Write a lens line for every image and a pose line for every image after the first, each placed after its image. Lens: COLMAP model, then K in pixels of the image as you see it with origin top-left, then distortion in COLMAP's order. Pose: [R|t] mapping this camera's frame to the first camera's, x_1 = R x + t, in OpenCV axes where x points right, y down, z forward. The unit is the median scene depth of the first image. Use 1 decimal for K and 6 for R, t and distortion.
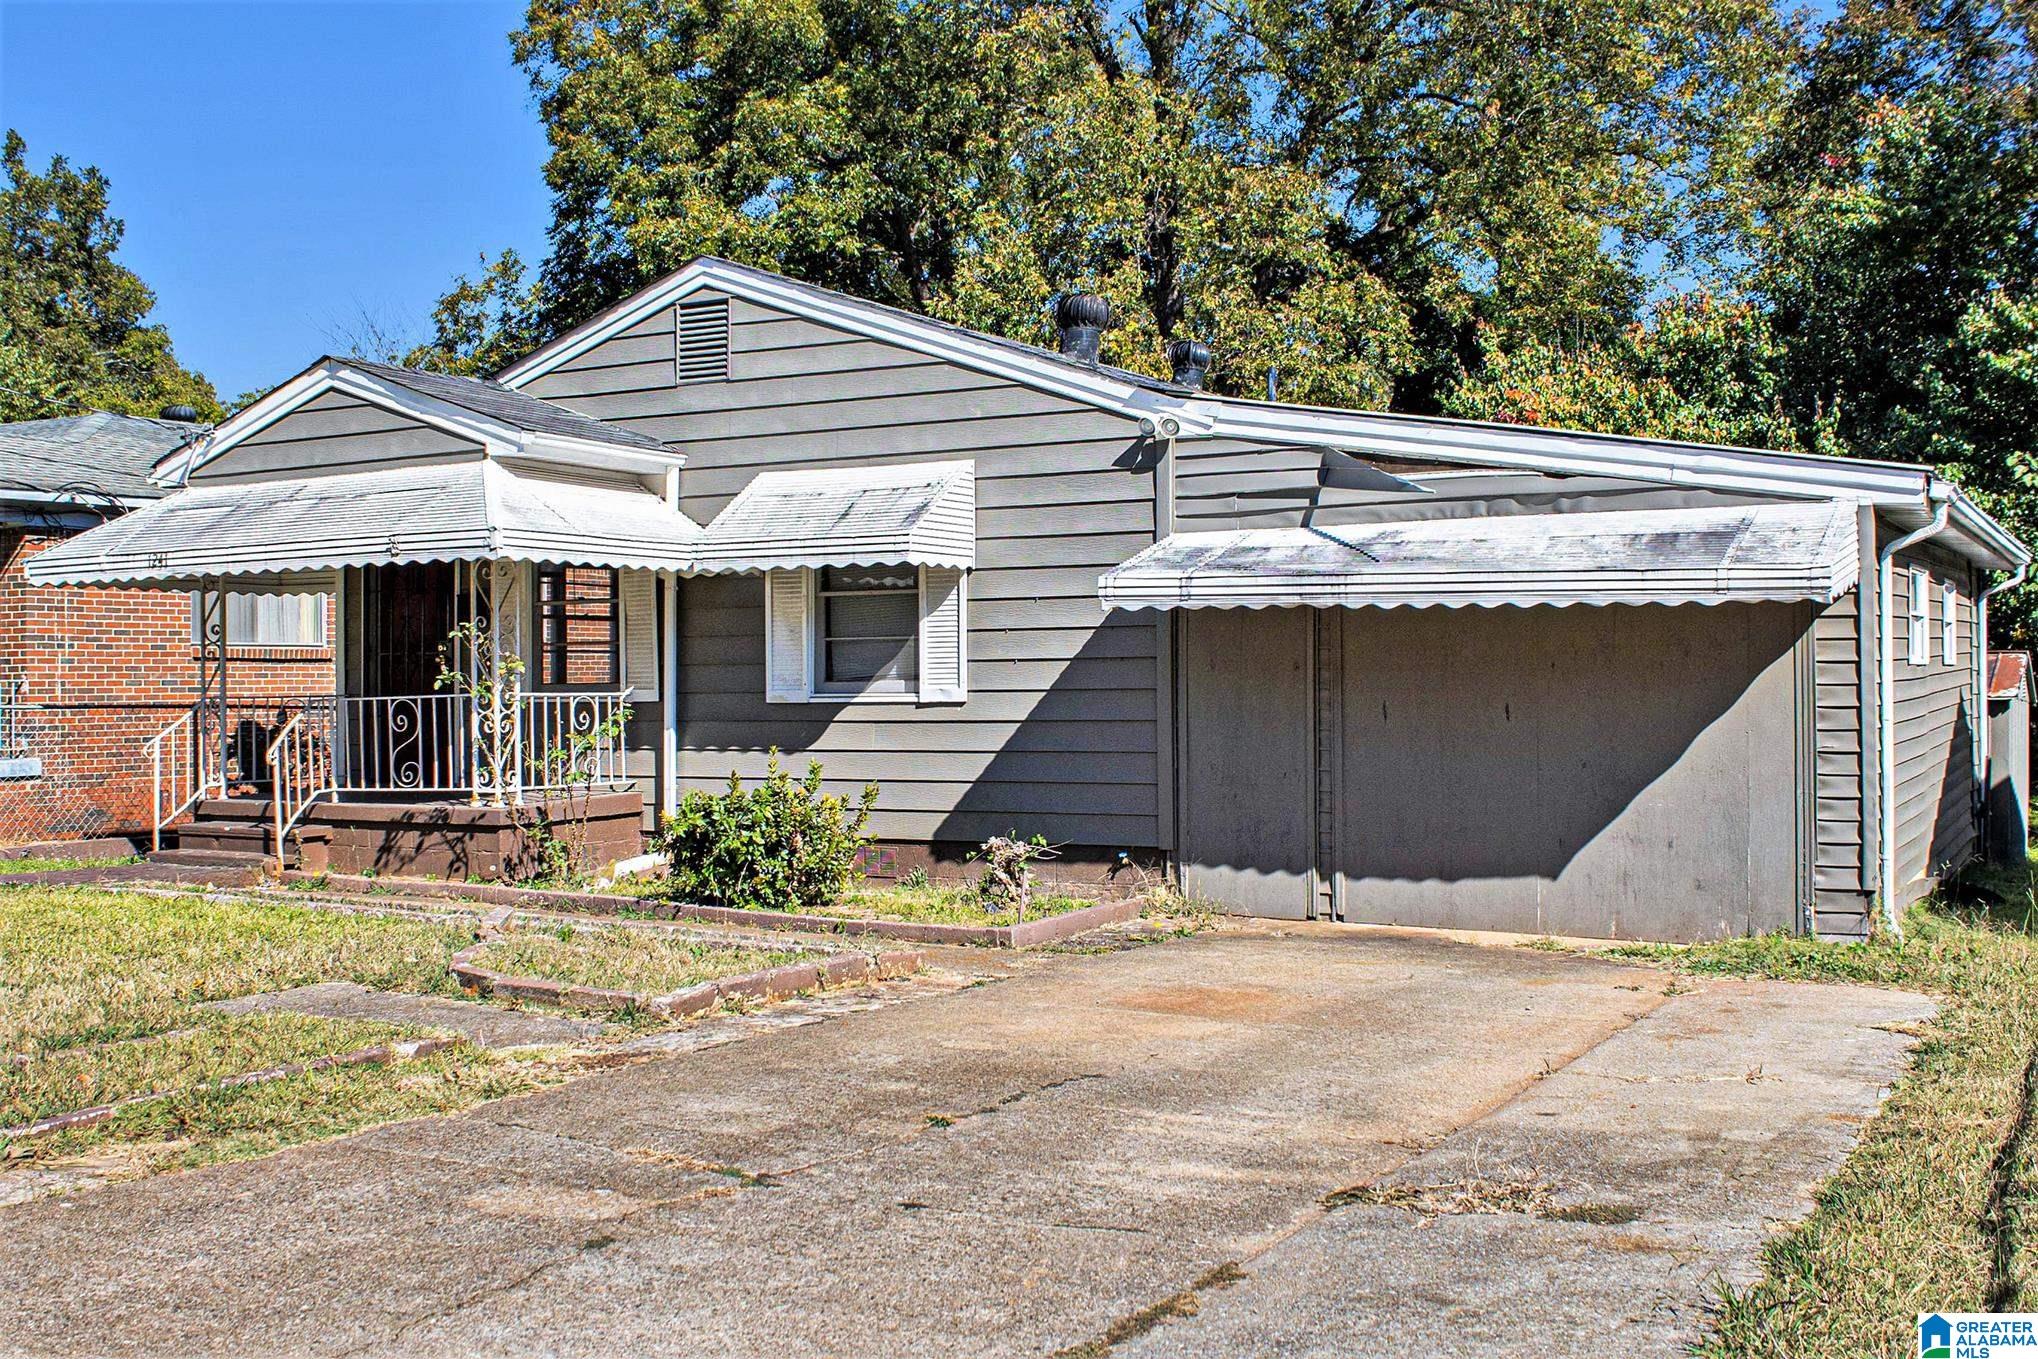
lens RADIAL K [[1420.3, 0, 1018.9], [0, 1420.3, 684.8], [0, 0, 1]] dist [-0.049298, -0.002092]
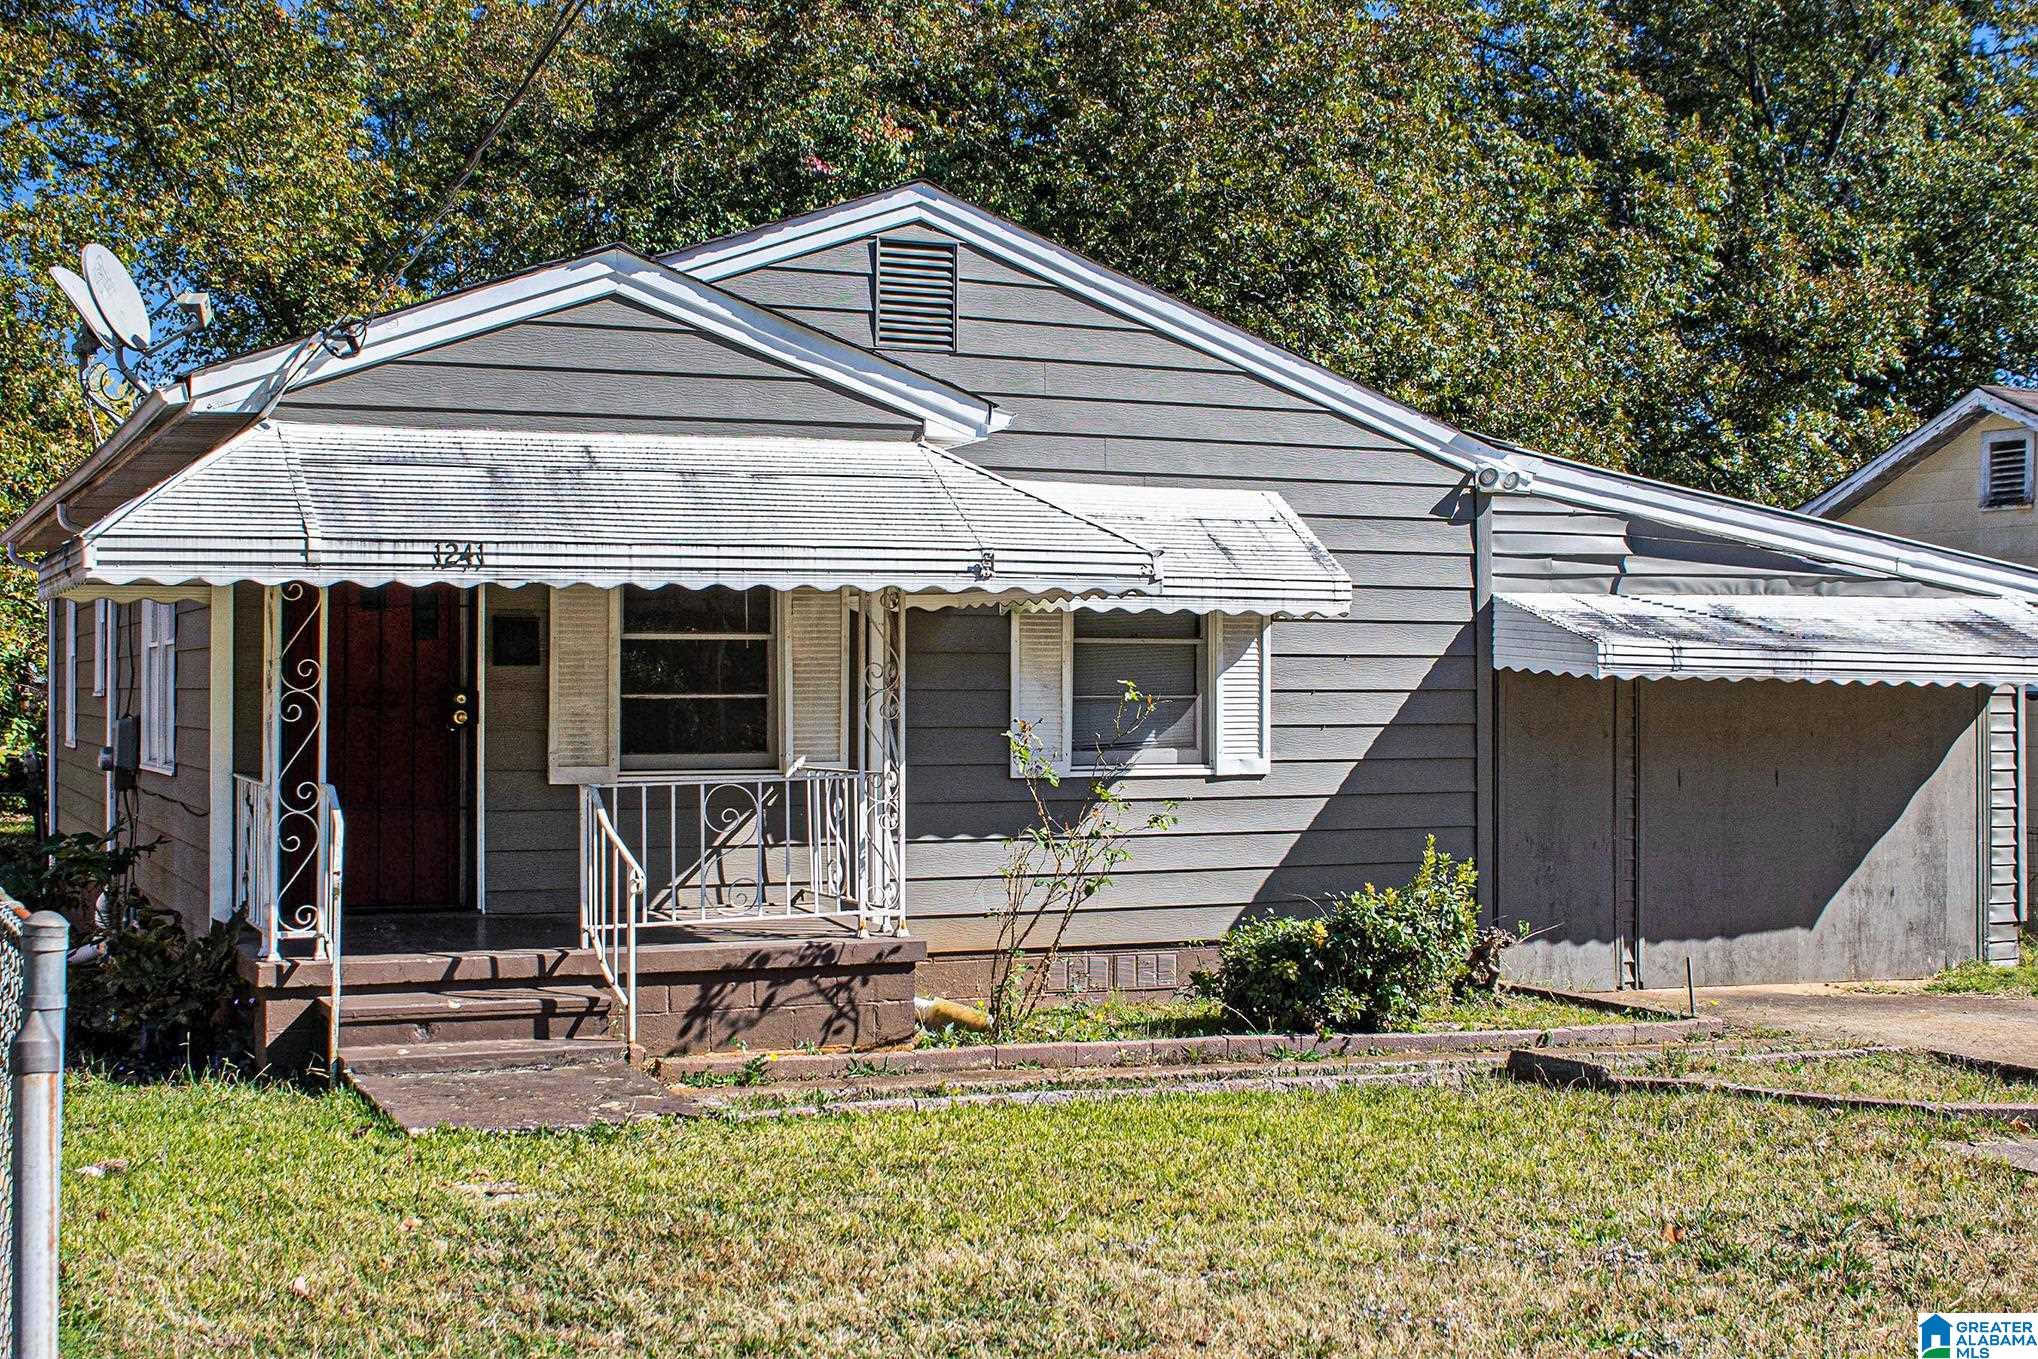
lens RADIAL K [[1688.1, 0, 1013.9], [0, 1688.1, 752.6], [0, 0, 1]] dist [-0.028210, 0.003812]
pose [[0.810260, -0.008107, 0.586014, -0.807203], [-0.000870, 0.999887, 0.015035, -0.017085], [-0.586070, -0.012692, 0.810161, 0.280669]]
